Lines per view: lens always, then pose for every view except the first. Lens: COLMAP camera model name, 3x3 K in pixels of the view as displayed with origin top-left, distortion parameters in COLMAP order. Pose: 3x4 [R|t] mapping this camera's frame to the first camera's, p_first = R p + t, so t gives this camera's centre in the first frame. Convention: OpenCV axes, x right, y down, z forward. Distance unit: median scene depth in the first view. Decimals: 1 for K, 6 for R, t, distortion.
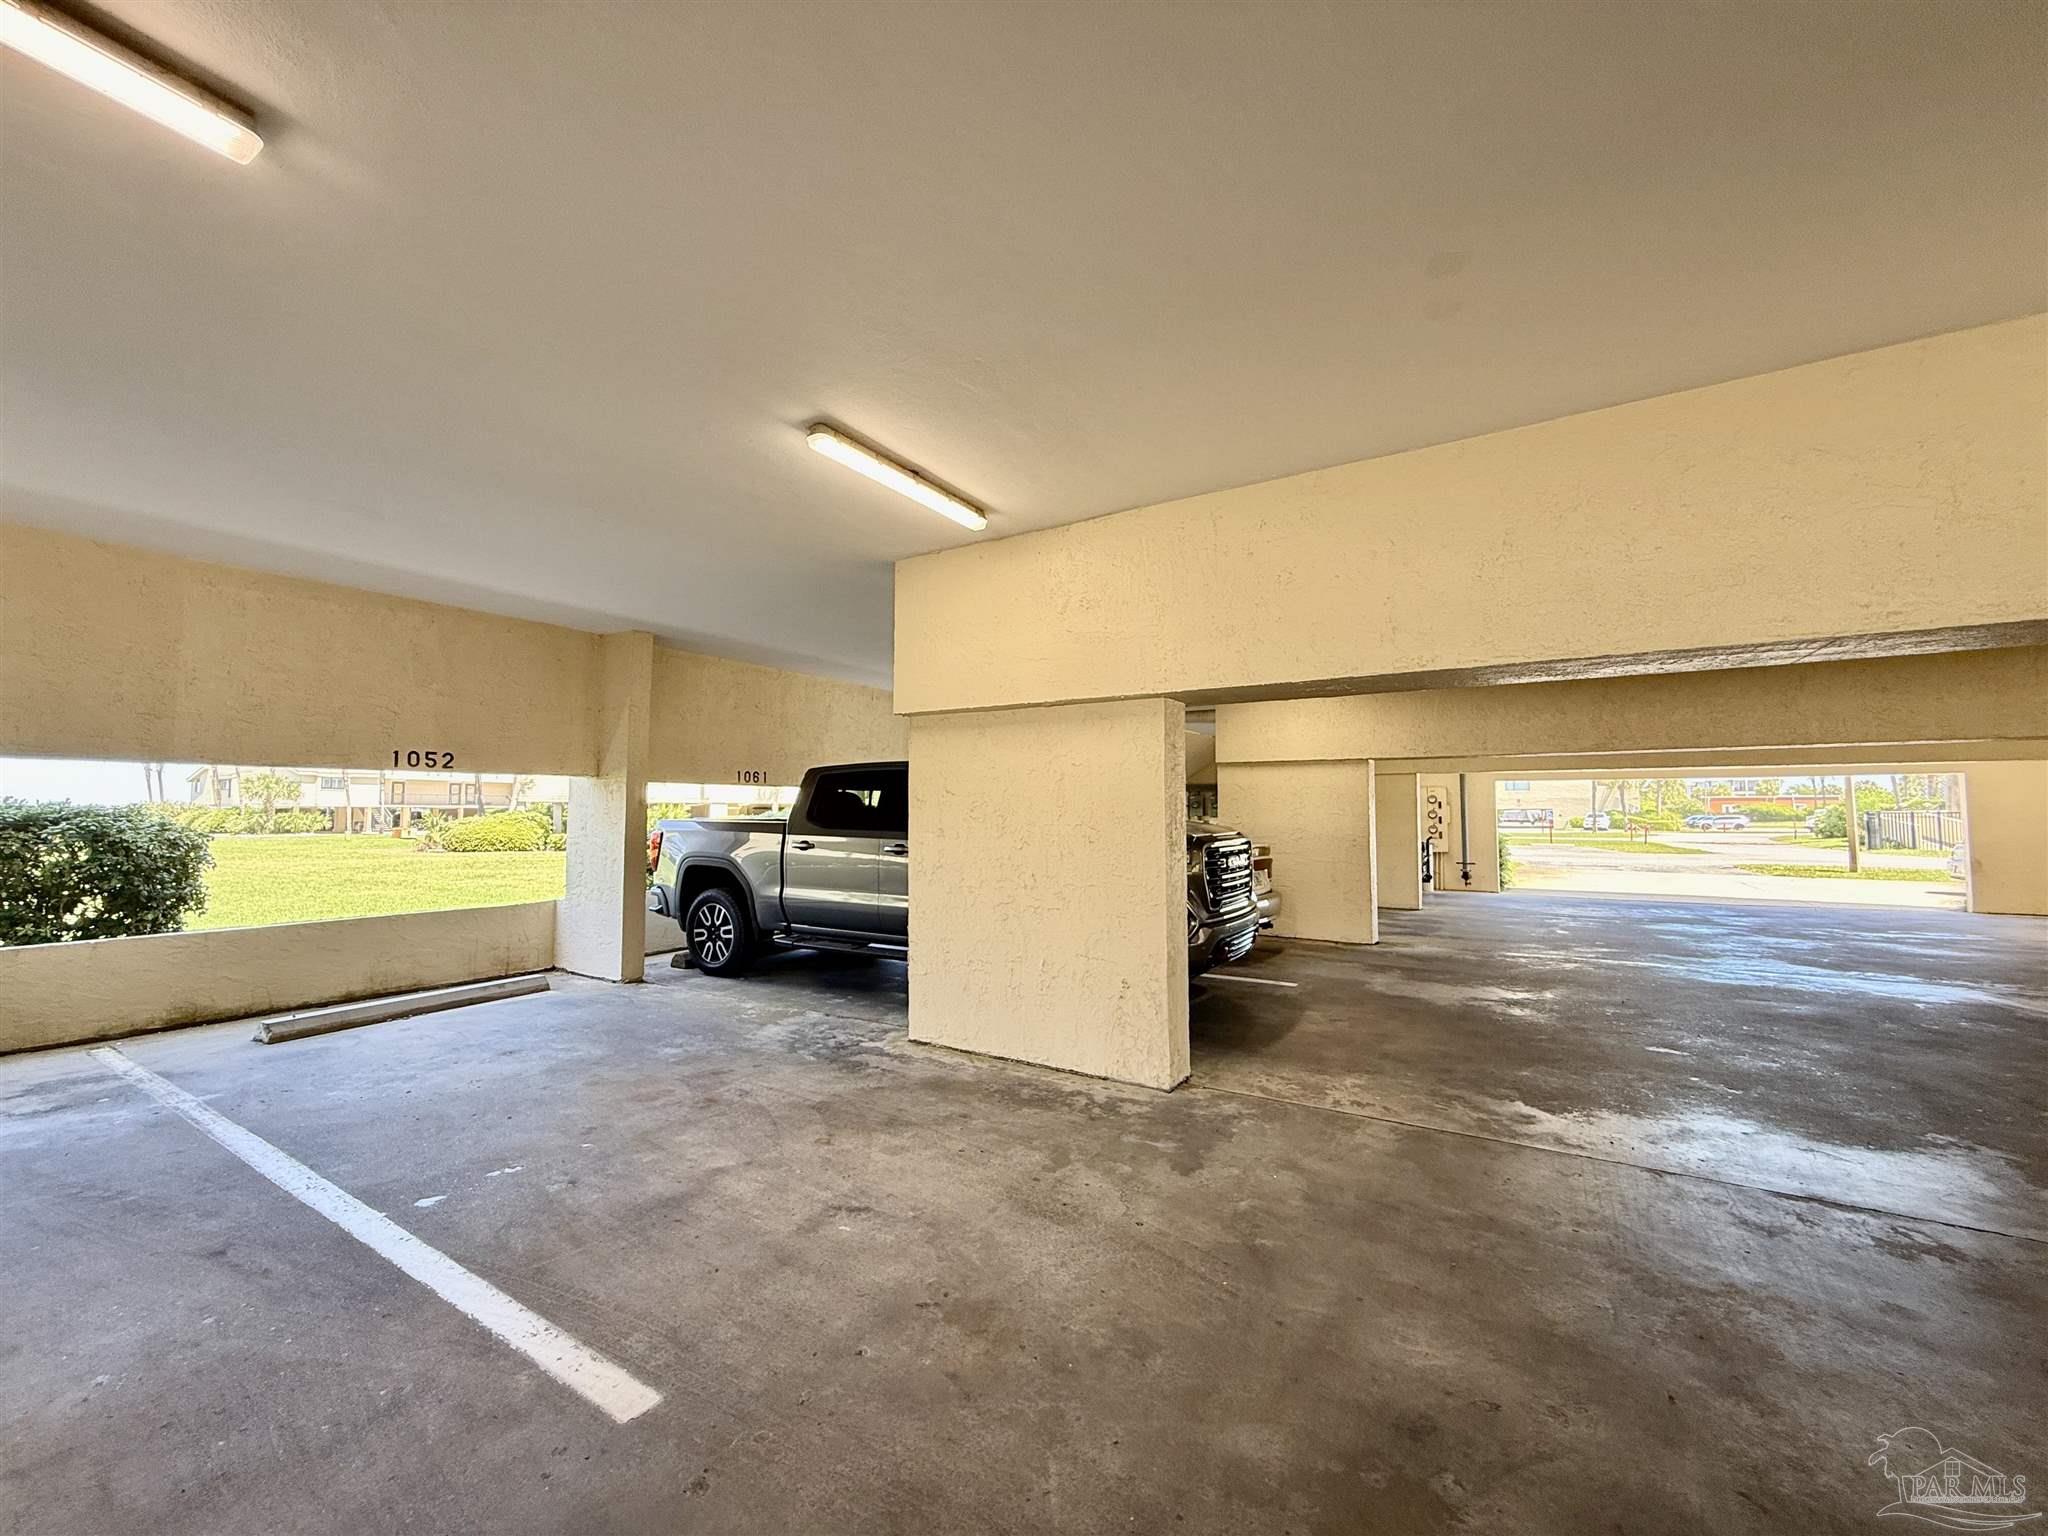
lens RADIAL K [[813.5, 0, 1035.1], [0, 813.5, 764.8], [0, 0, 1]] dist [-0.001031, 0.000186]
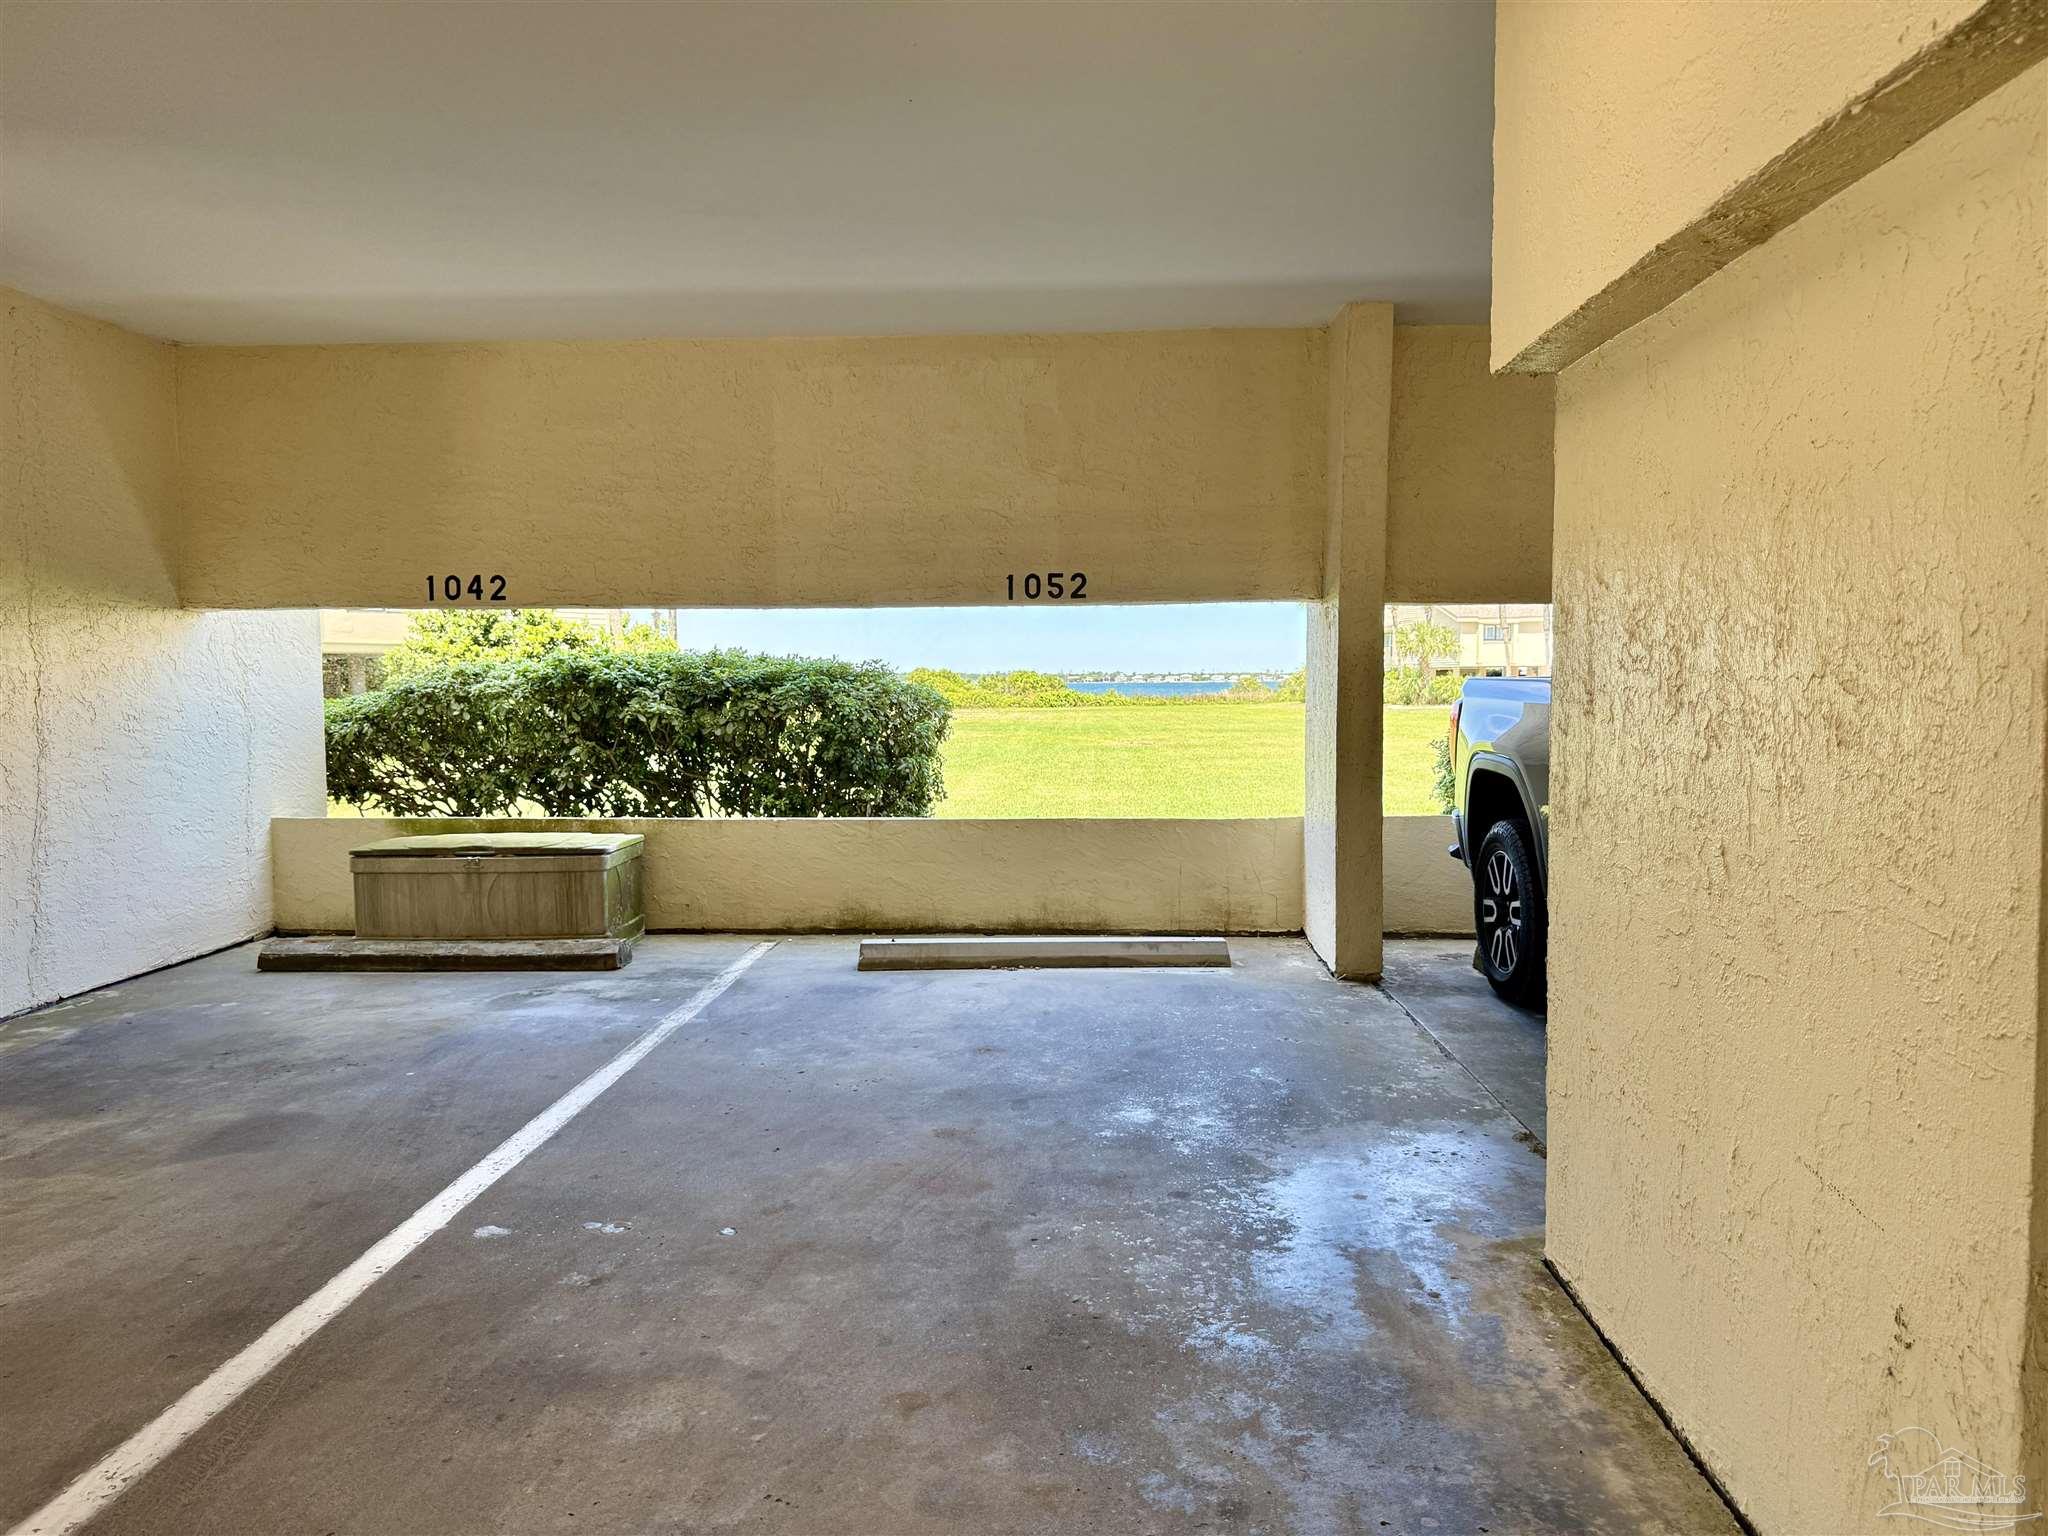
lens RADIAL K [[1422.8, 0, 1049.0], [0, 1422.8, 818.3], [0, 0, 1]] dist [0.070215, -0.014702]
pose [[0.500554, 0.082335, -0.861781, 0.276267], [0.055582, 0.990357, 0.126904, 0.036701], [0.863919, -0.111422, 0.491151, 0.468189]]
